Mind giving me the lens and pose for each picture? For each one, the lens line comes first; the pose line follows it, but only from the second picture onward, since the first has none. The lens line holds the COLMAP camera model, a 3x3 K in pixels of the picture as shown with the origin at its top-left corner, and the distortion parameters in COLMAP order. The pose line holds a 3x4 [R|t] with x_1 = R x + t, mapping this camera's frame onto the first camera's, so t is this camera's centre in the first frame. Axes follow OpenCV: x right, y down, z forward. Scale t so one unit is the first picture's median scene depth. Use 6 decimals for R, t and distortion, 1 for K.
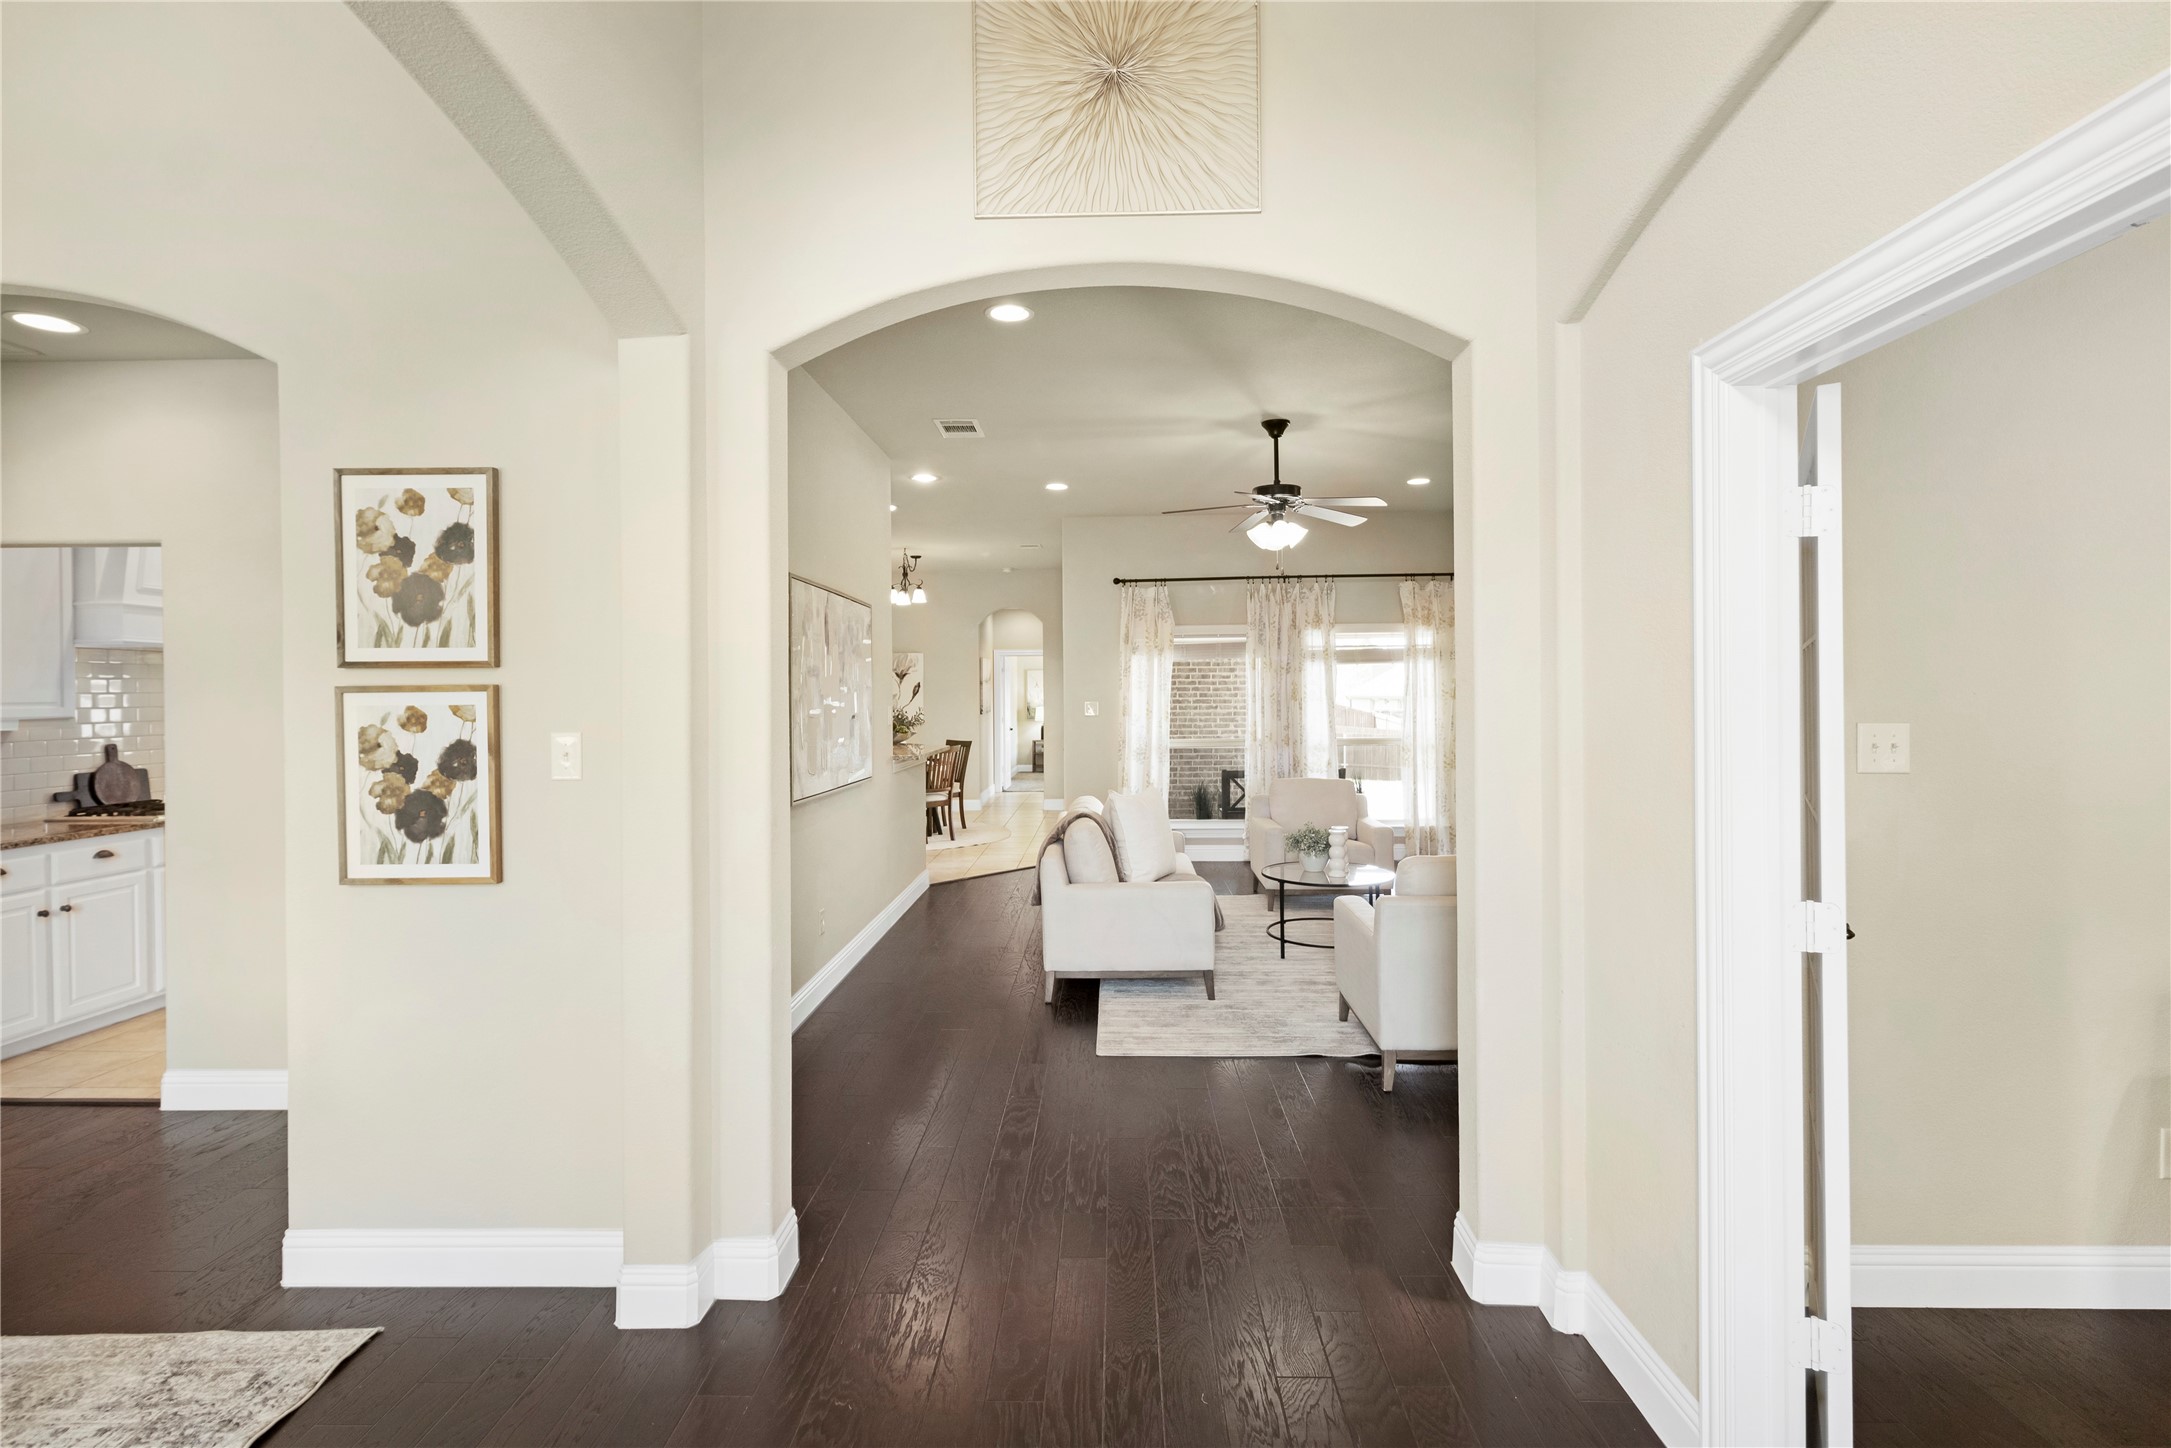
lens RADIAL K [[1022.2, 0, 1077.6], [0, 1022.2, 688.1], [0, 0, 1]] dist [-0.000809, 0.000517]
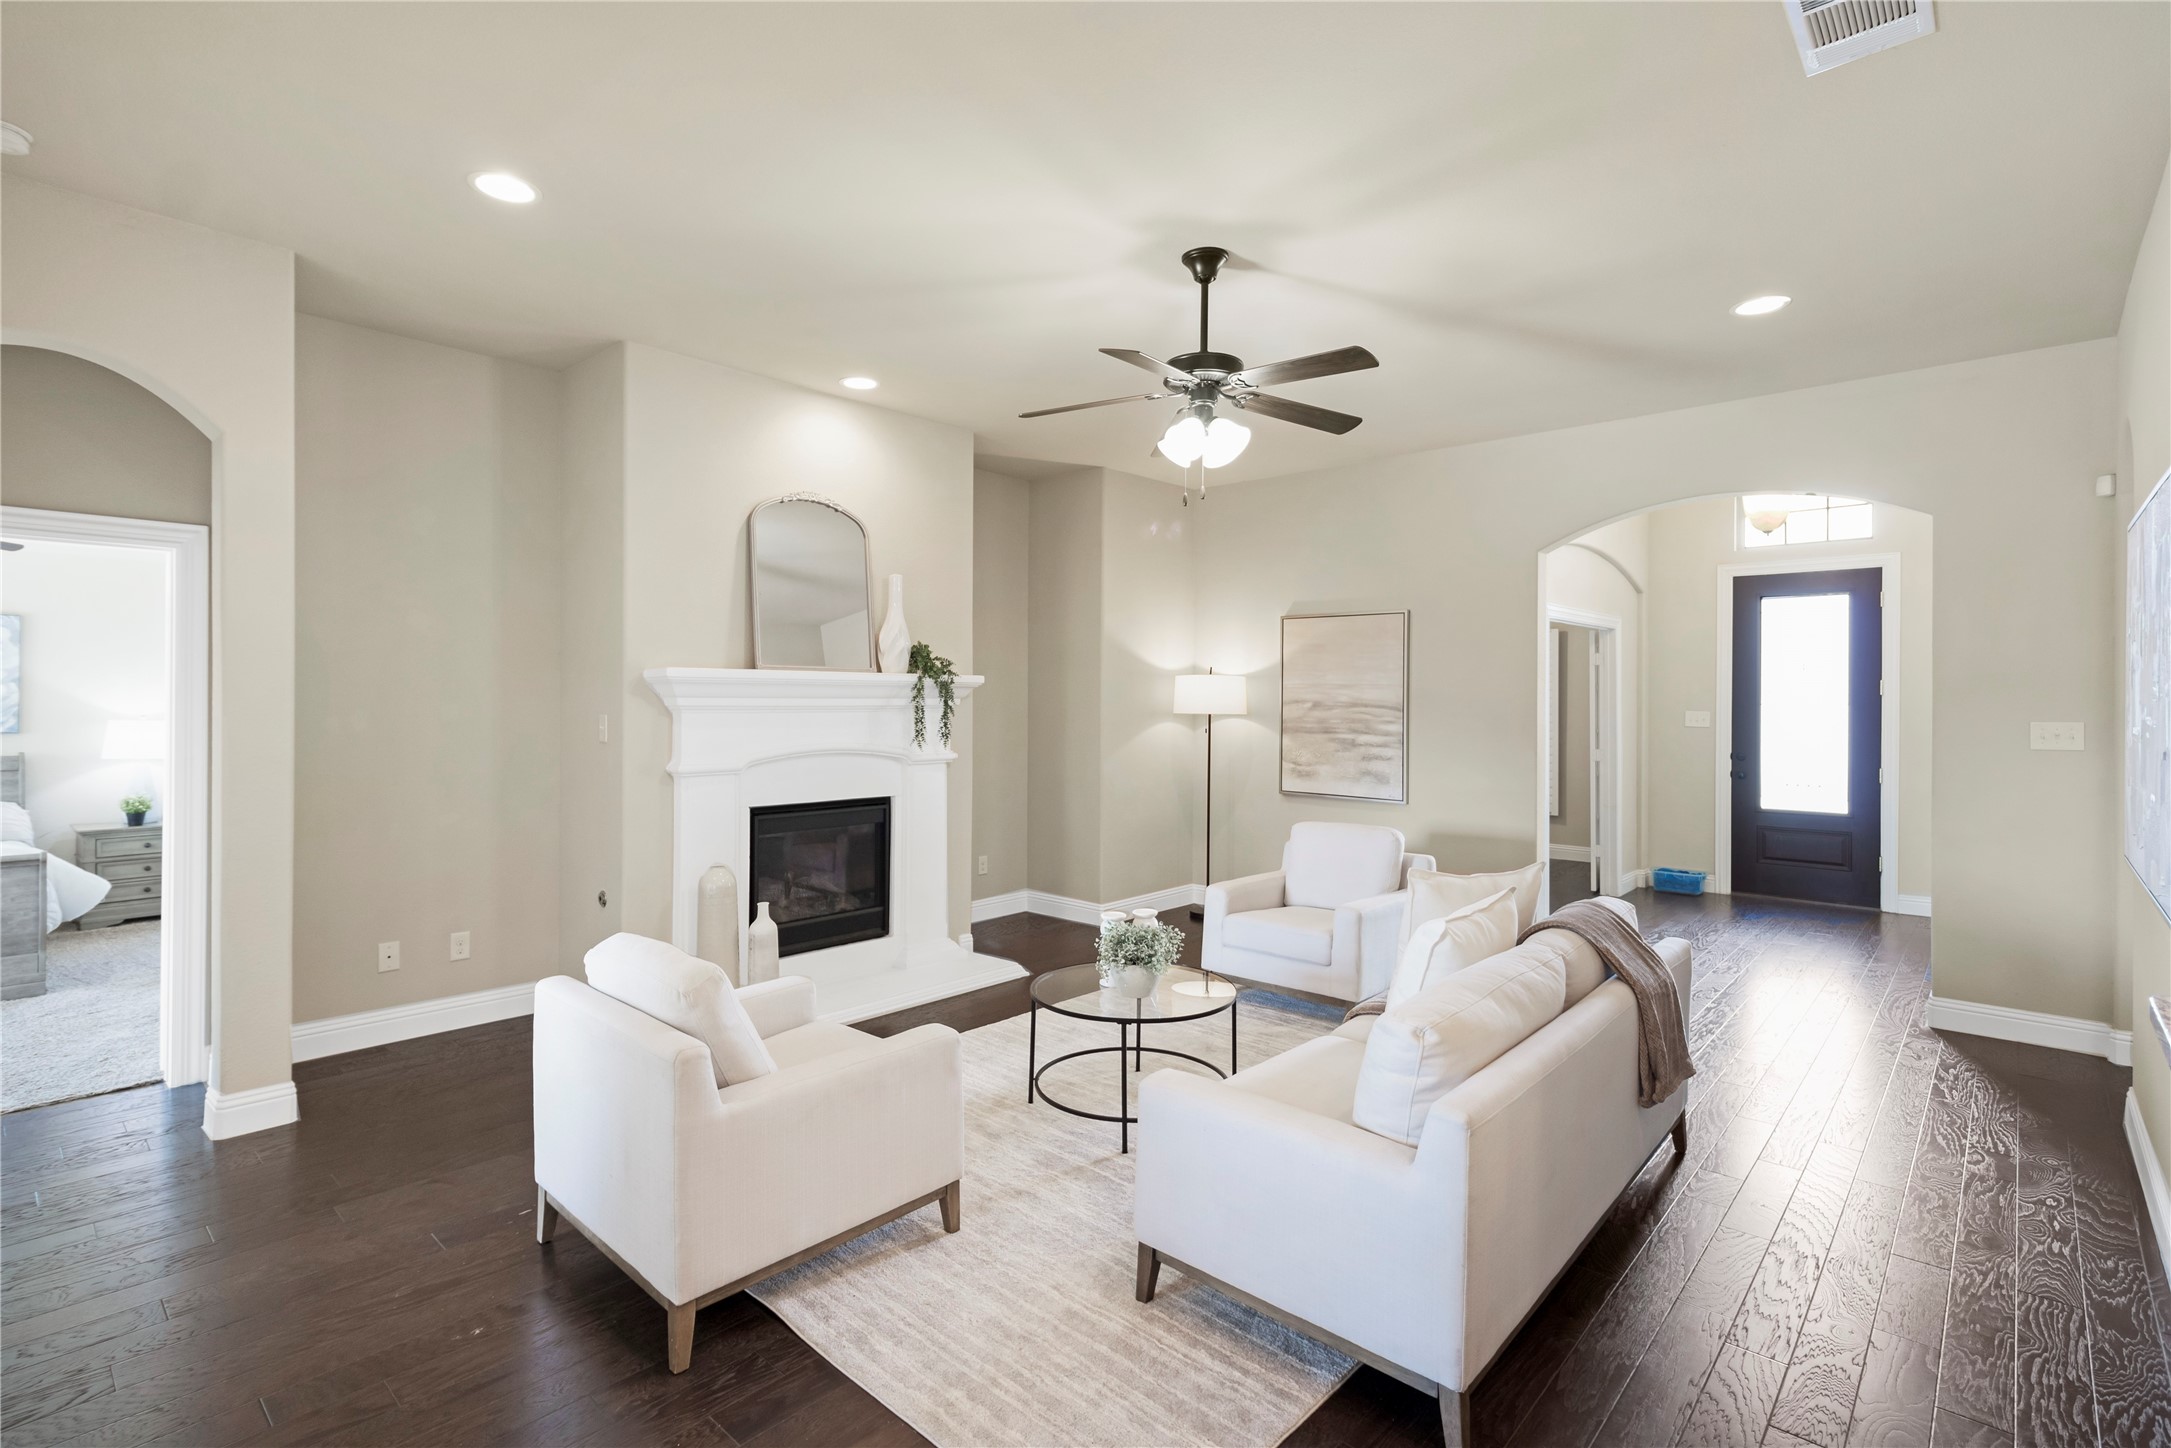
lens RADIAL K [[1022.2, 0, 1077.6], [0, 1022.2, 688.1], [0, 0, 1]] dist [-0.000809, 0.000517]
pose [[-0.755378, 0.010224, 0.655210, -0.096439], [-0.001444, 0.999850, -0.017267, 0.004434], [-0.655288, -0.013989, -0.755250, 0.988972]]
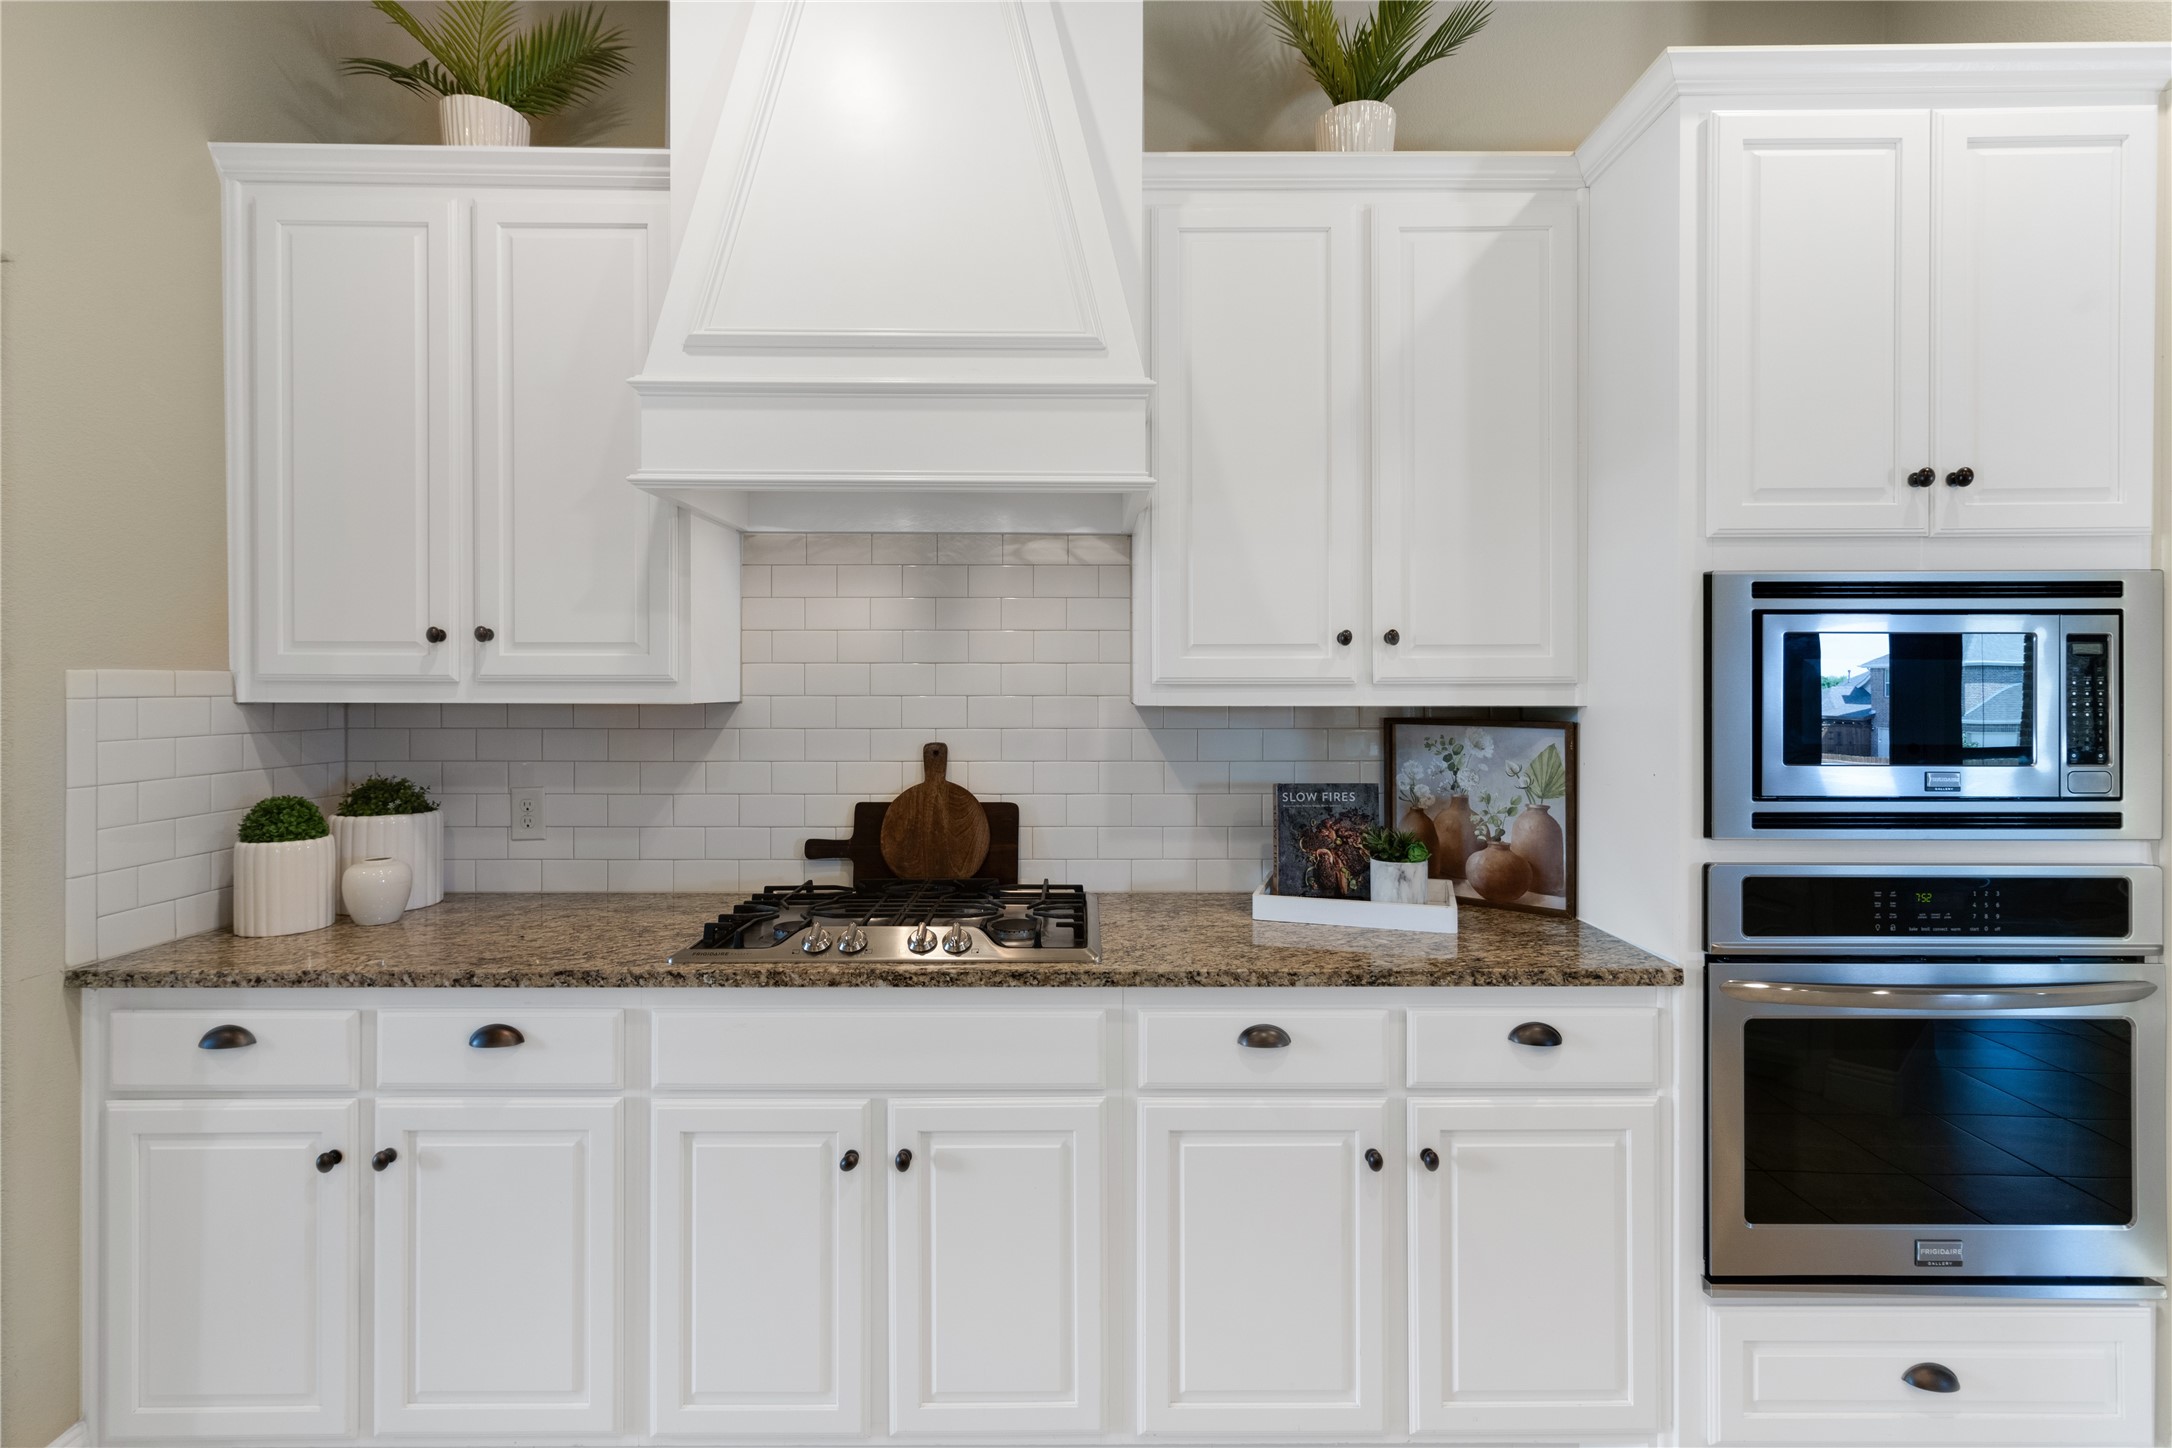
lens RADIAL K [[1044.6, 0, 1088.1], [0, 1044.6, 686.5], [0, 0, 1]] dist [-0.001114, 0.000229]
pose [[0.029710, 0.012388, -0.999482, -0.284131], [0.003139, 0.999917, 0.012486, 0.014185], [0.999554, -0.003509, 0.029668, 0.618490]]
